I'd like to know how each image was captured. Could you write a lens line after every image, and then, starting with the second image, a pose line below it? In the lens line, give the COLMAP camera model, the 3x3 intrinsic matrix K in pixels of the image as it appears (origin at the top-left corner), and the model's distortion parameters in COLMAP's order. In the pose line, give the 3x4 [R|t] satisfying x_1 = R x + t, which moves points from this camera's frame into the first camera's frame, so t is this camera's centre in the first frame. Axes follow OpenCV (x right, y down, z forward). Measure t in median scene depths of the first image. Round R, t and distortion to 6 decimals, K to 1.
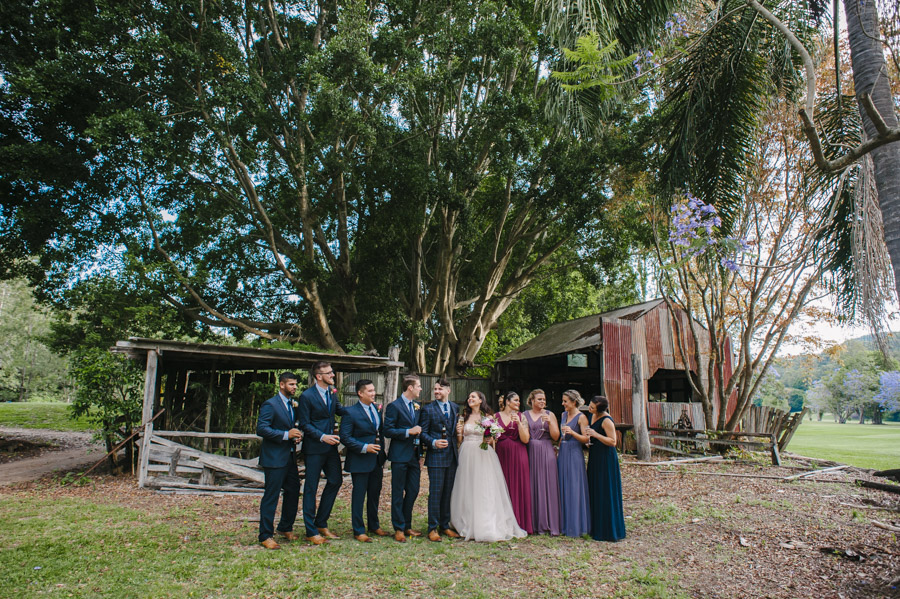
lens RADIAL K [[512.9, 0, 449.0], [0, 512.9, 303.0], [0, 0, 1]] dist [-0.093224, 0.066655]
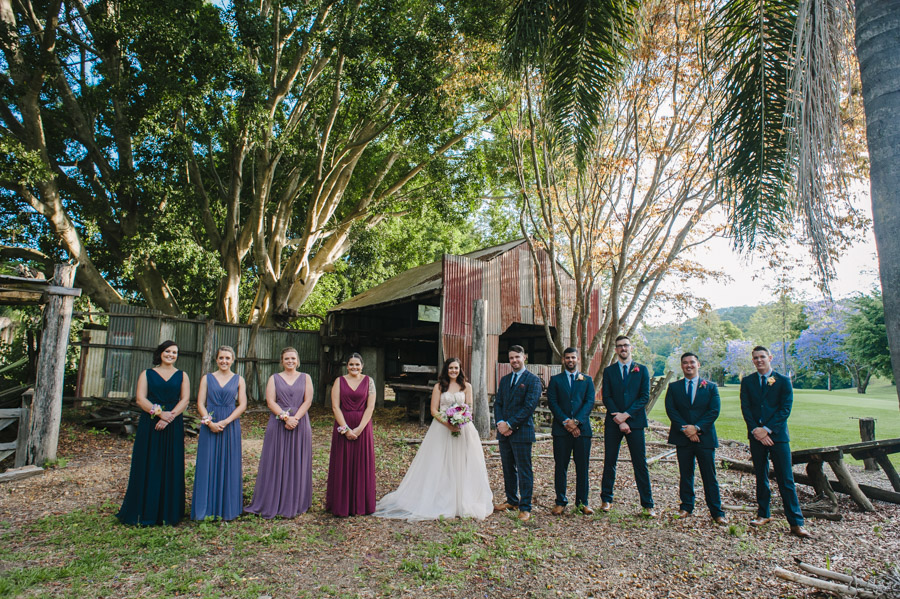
lens RADIAL K [[524.5, 0, 447.6], [0, 524.5, 312.6], [0, 0, 1]] dist [-0.097155, 0.049959]
pose [[0.977082, 0.027396, 0.211092, 0.129820], [-0.047064, 0.994944, 0.088719, 0.042940], [-0.207594, -0.096620, 0.973432, 0.198229]]
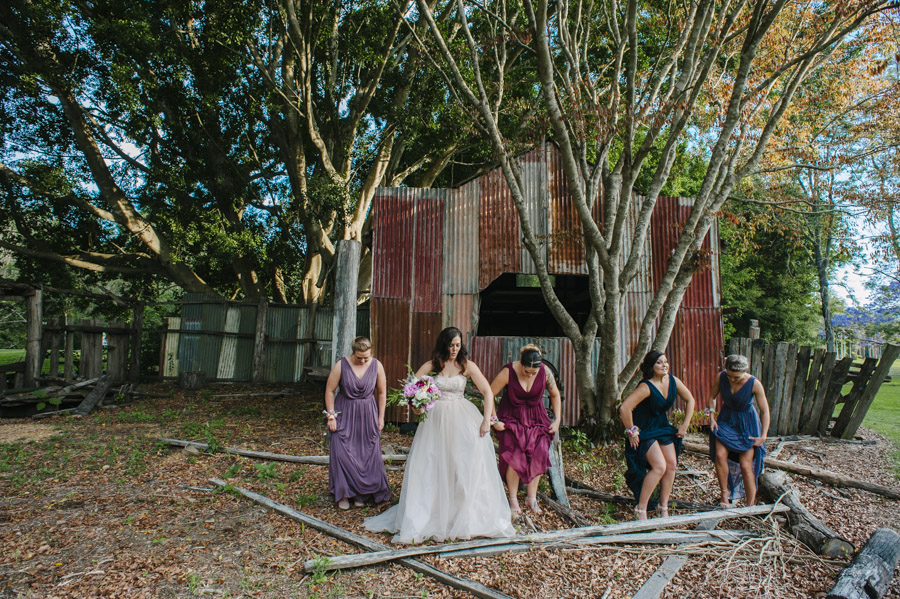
lens RADIAL K [[512.9, 0, 449.0], [0, 512.9, 303.0], [0, 0, 1]] dist [-0.093224, 0.066655]
pose [[0.917035, -0.044923, -0.396268, 0.563959], [0.086648, 0.992343, 0.088022, 0.105272], [0.389279, -0.115056, 0.913906, 0.460839]]
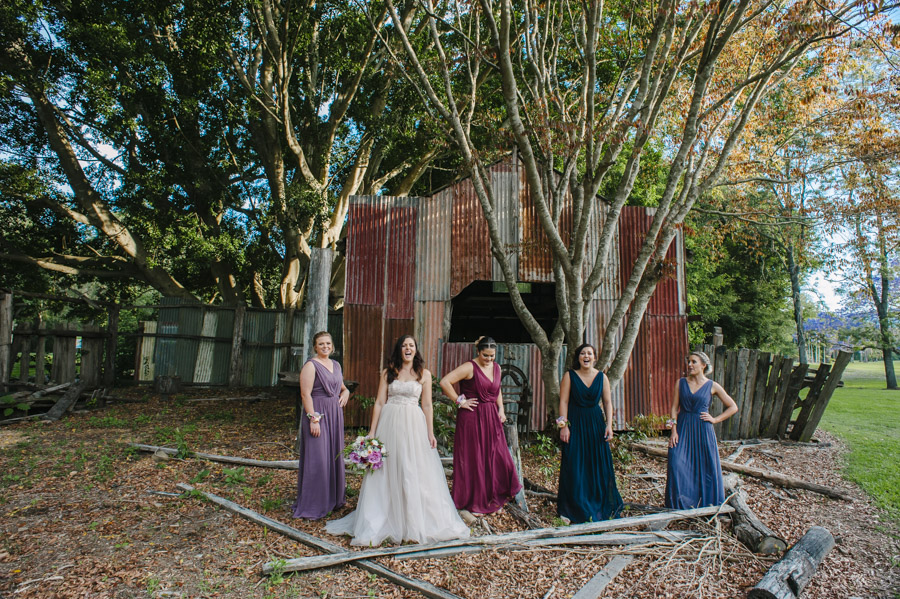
lens RADIAL K [[512.9, 0, 449.0], [0, 512.9, 303.0], [0, 0, 1]] dist [-0.093224, 0.066655]
pose [[0.928892, -0.042957, -0.367851, 0.579872], [0.079597, 0.993195, 0.085013, 0.101509], [0.361696, -0.108248, 0.925991, 0.457238]]
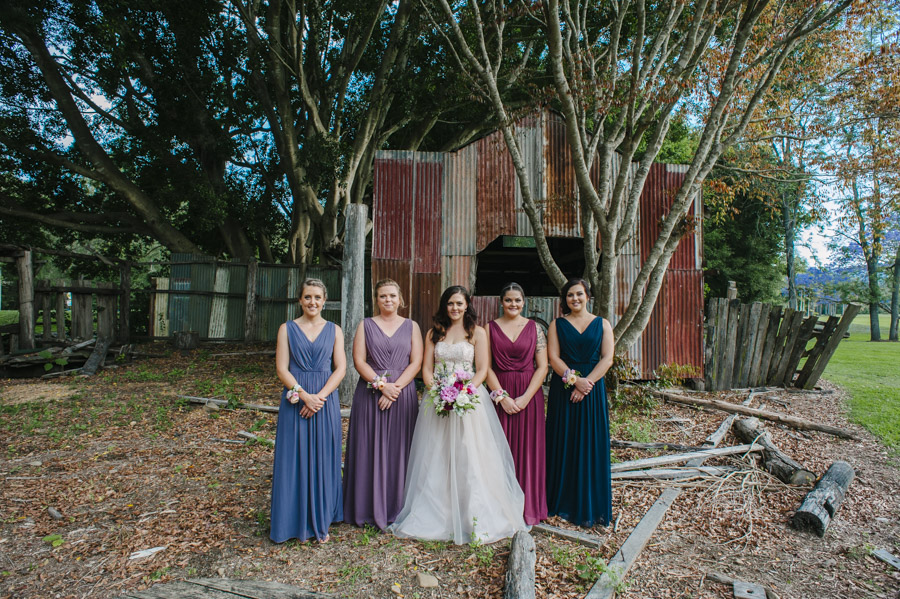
lens RADIAL K [[512.9, 0, 449.0], [0, 512.9, 303.0], [0, 0, 1]] dist [-0.093224, 0.066655]
pose [[0.936634, -0.014318, -0.350016, 0.547565], [0.080197, 0.981393, 0.174460, 0.096779], [0.341005, -0.191476, 0.920355, 0.430075]]
